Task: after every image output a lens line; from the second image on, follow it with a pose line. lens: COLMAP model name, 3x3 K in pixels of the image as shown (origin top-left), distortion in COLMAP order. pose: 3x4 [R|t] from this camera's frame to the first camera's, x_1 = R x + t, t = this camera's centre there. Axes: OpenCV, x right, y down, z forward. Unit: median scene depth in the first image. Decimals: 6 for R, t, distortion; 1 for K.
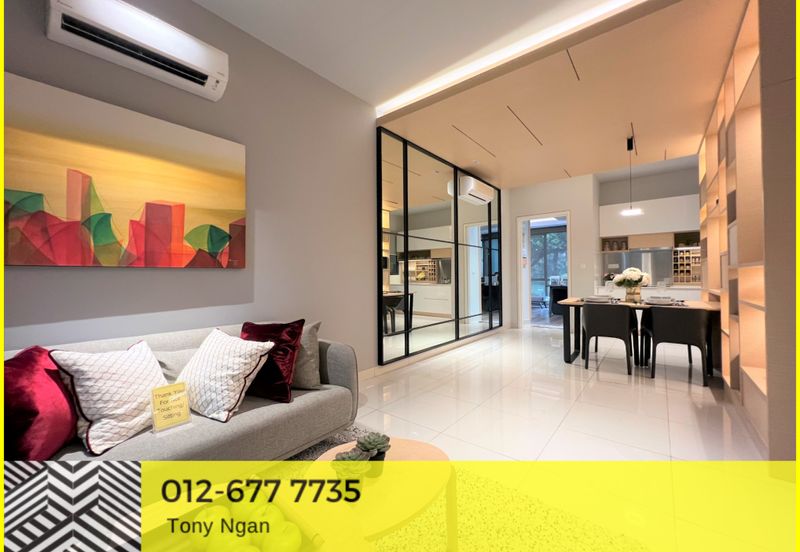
lens RADIAL K [[318.9, 0, 400.0], [0, 318.9, 276.0], [0, 0, 1]] dist [-0.001794, -0.000020]
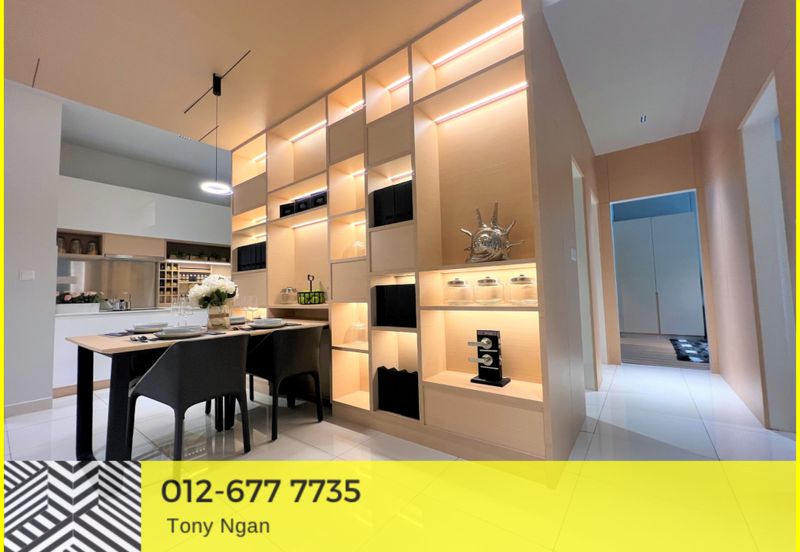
lens RADIAL K [[318.9, 0, 400.0], [0, 318.9, 276.0], [0, 0, 1]] dist [-0.001794, -0.000020]
pose [[-0.025449, 0.065141, 0.997551, 0.060779], [0.020931, 0.997691, -0.064617, 0.016672], [-0.999457, 0.019235, -0.026753, 0.440135]]
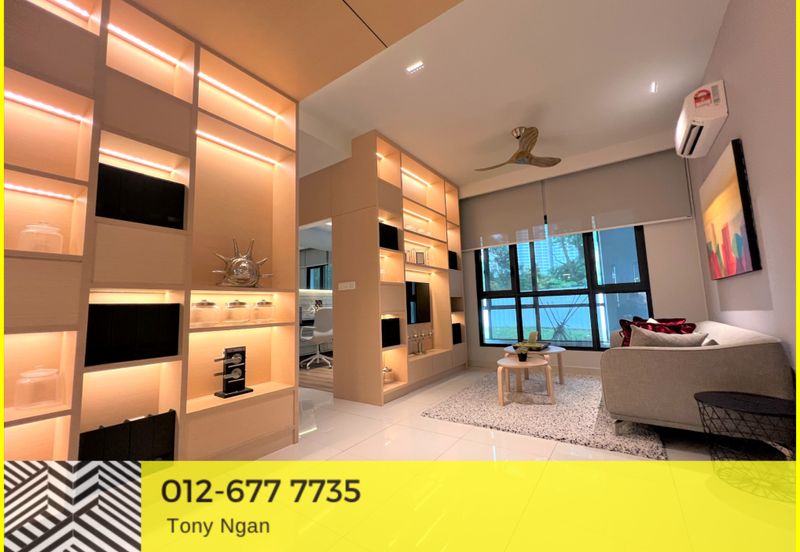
lens RADIAL K [[318.9, 0, 400.0], [0, 318.9, 276.0], [0, 0, 1]] dist [-0.001794, -0.000020]
pose [[-0.996792, 0.035500, -0.071733, 0.232060], [0.042943, 0.993540, -0.105042, 0.017927], [0.067541, -0.107786, -0.991877, 0.749369]]
